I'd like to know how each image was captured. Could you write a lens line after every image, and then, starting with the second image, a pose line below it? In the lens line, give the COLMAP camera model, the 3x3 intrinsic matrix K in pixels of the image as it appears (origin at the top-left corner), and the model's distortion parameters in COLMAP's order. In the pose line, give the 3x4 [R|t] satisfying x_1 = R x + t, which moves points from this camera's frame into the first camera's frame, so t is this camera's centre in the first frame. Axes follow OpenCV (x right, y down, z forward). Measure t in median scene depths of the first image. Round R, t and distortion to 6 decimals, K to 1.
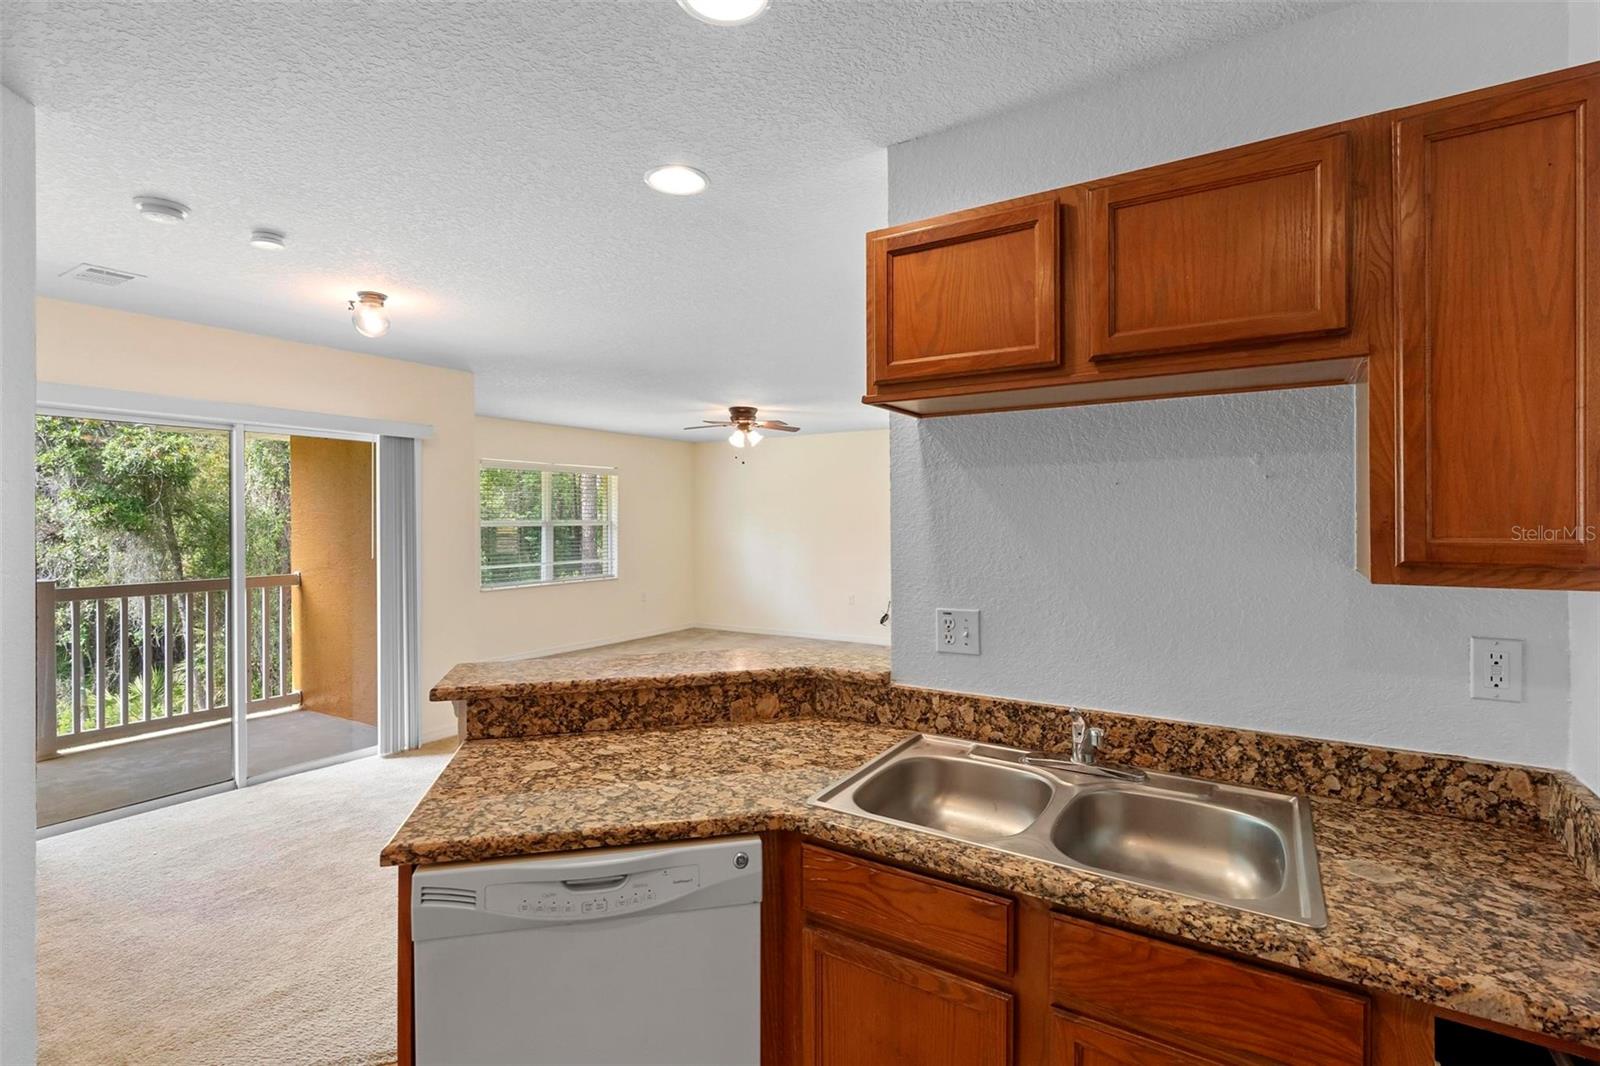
lens RADIAL K [[727.5, 0, 797.9], [0, 727.5, 525.1], [0, 0, 1]] dist [-0.013261, 0.004164]
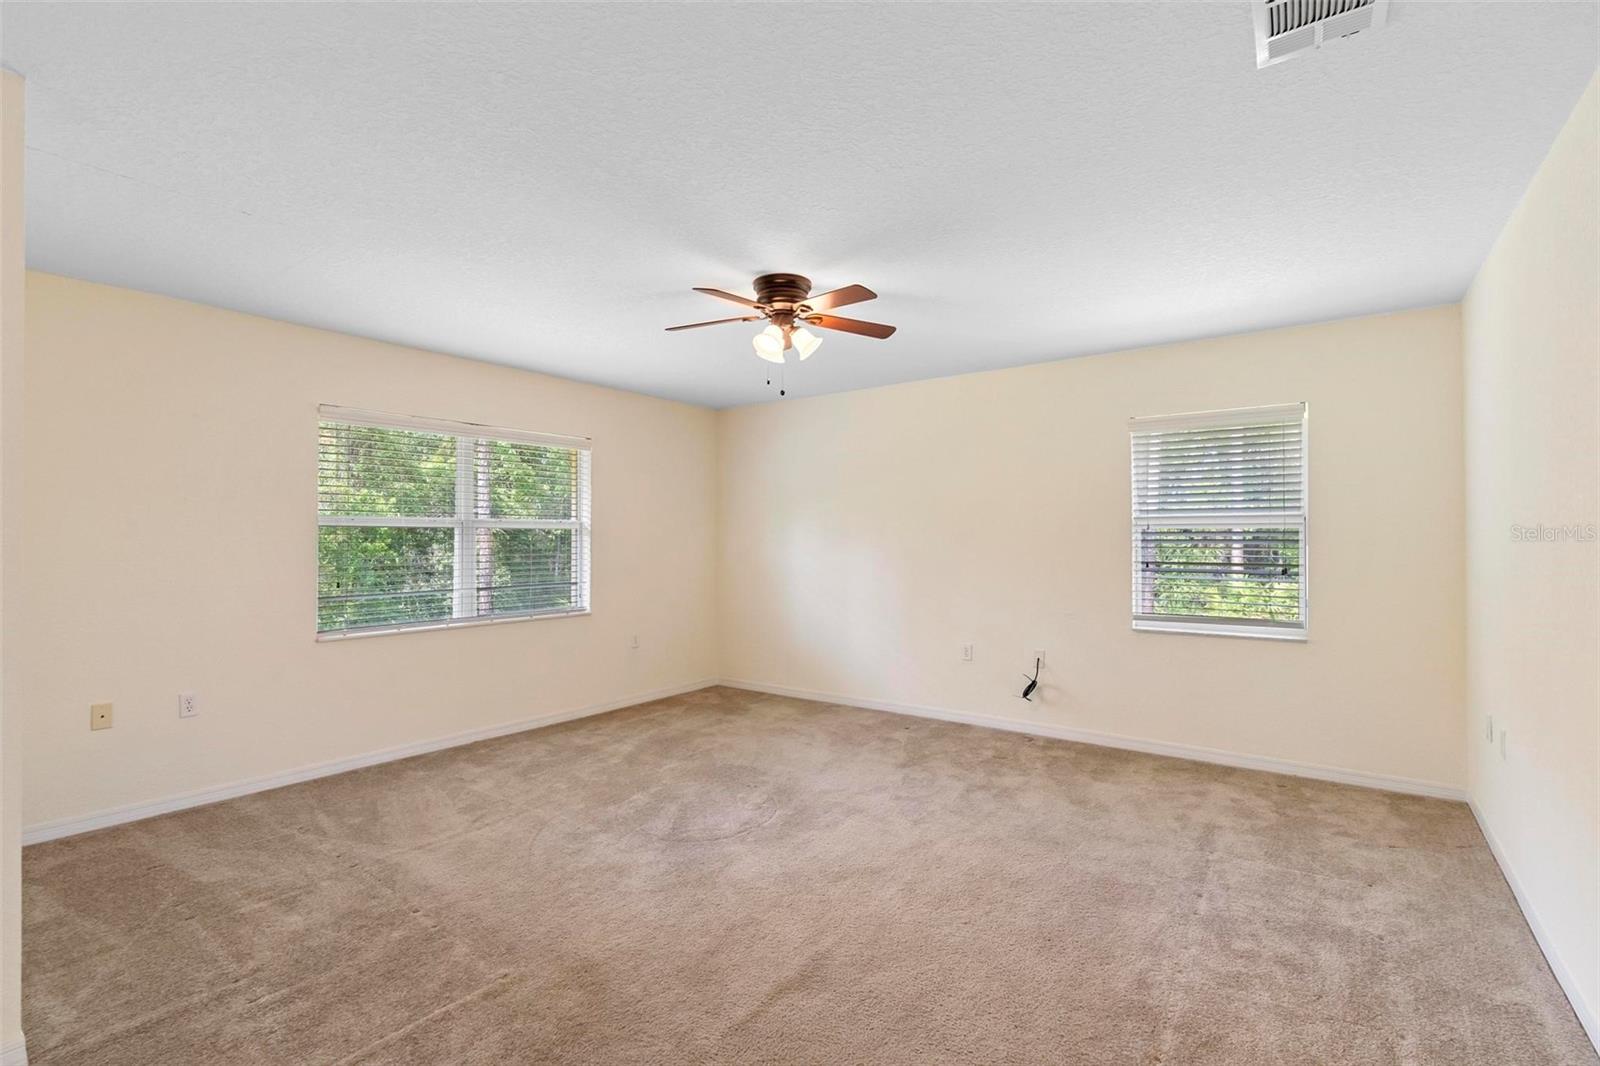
lens RADIAL K [[727.5, 0, 786.8], [0, 727.5, 527.9], [0, 0, 1]] dist [-0.013261, 0.004164]
pose [[0.995818, 0.000495, -0.091360, -0.102497], [-0.002681, 0.999713, -0.023808, 0.069744], [0.091322, 0.023953, 0.995533, 1.947865]]
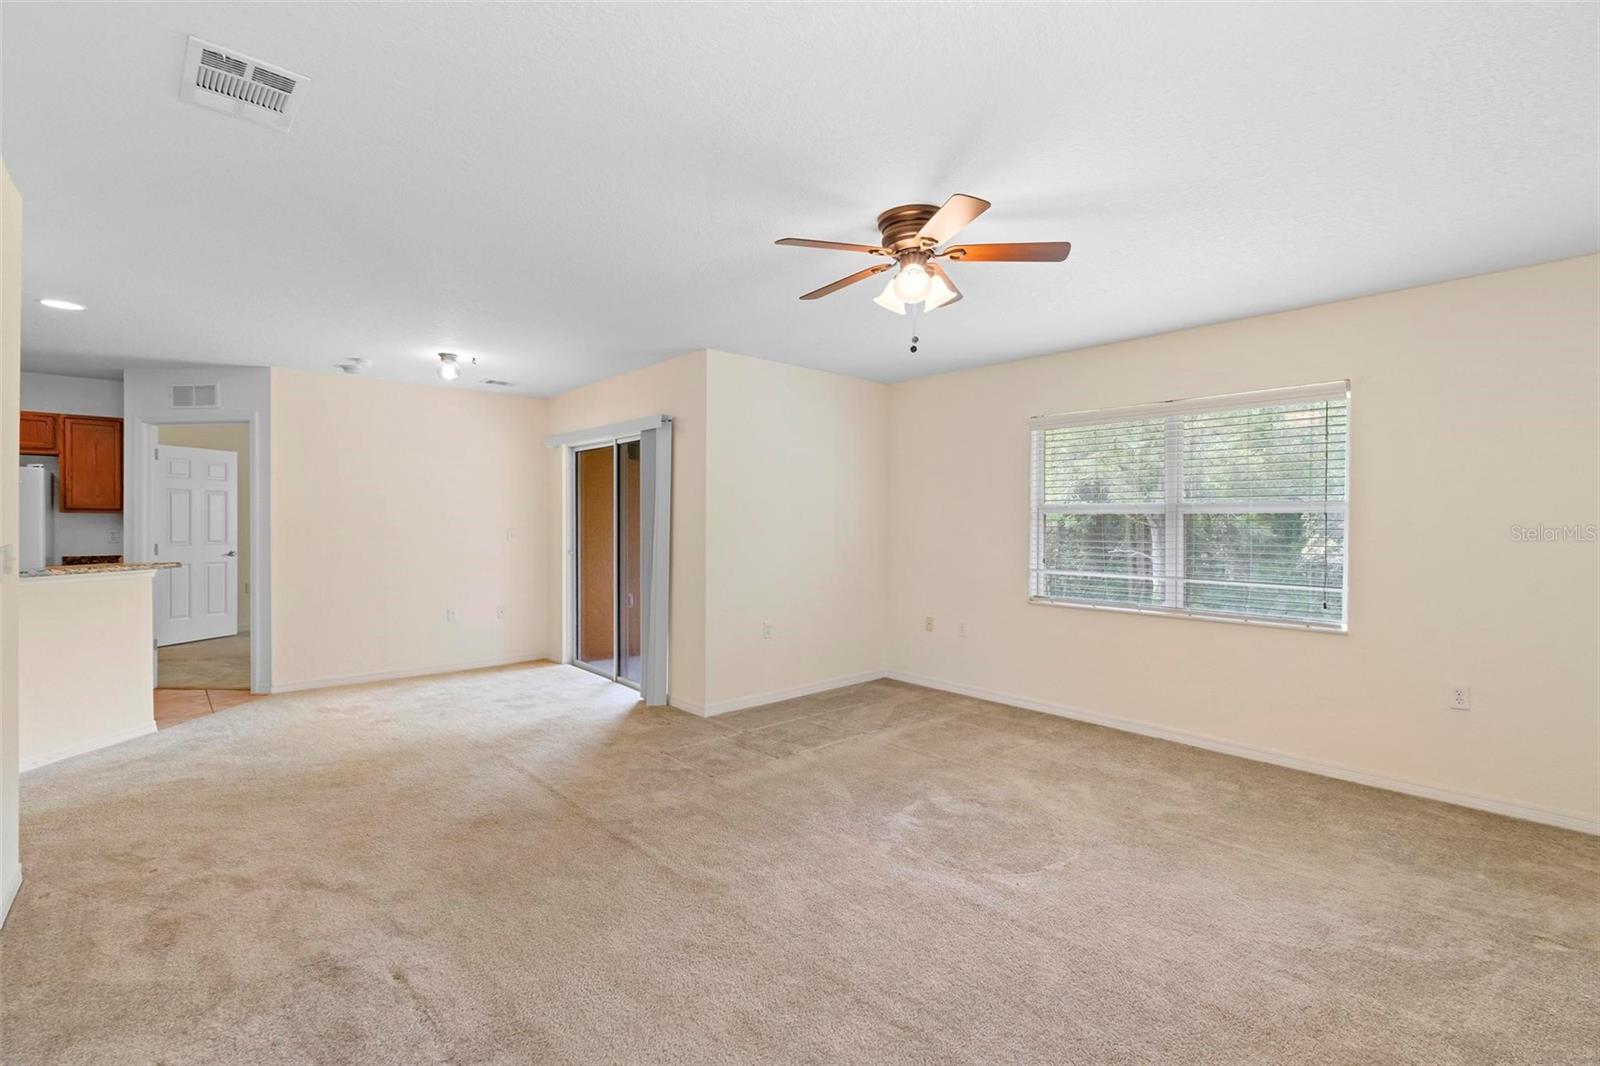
lens RADIAL K [[727.5, 0, 788.4], [0, 727.5, 525.4], [0, 0, 1]] dist [-0.013261, 0.004164]
pose [[-0.291624, 0.010124, -0.956480, 1.275207], [-0.012770, 0.999814, 0.014476, 0.031485], [0.956448, 0.016436, -0.291440, 3.981457]]
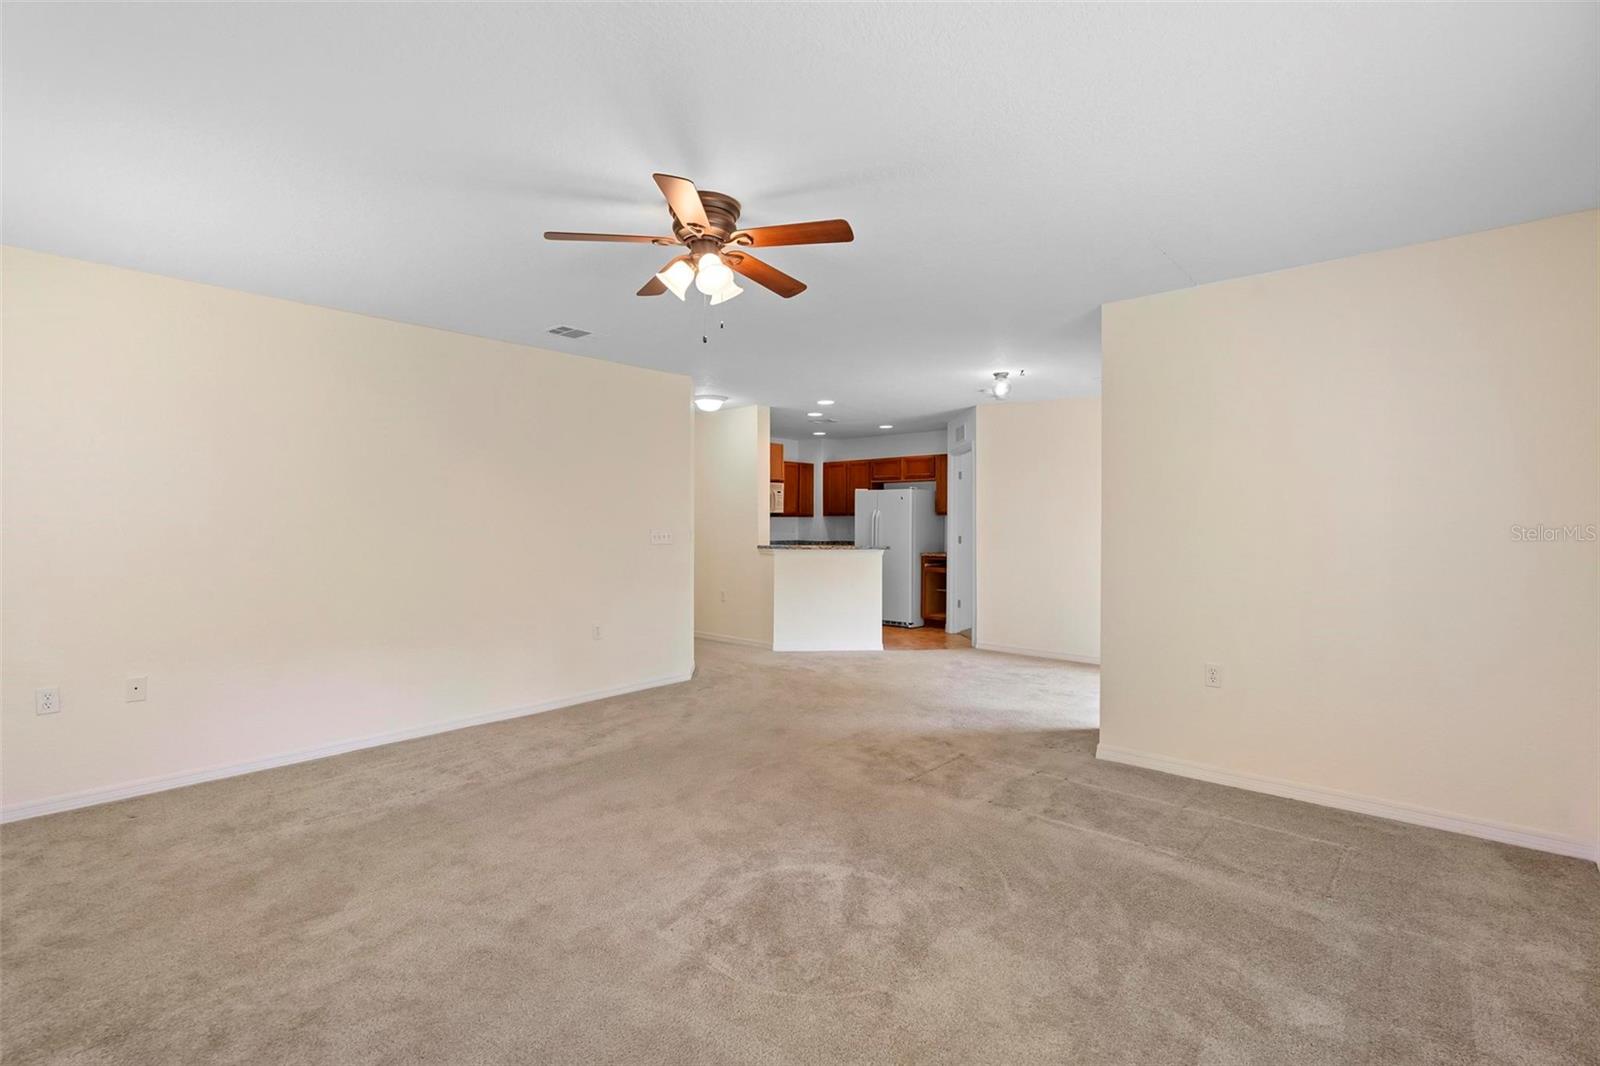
lens RADIAL K [[727.5, 0, 795.8], [0, 727.5, 526.2], [0, 0, 1]] dist [-0.013261, 0.004164]
pose [[-0.983113, 0.004747, 0.182940, -0.785716], [0.008082, 0.999814, 0.017491, 0.039411], [-0.182823, 0.018674, -0.982968, 5.262538]]
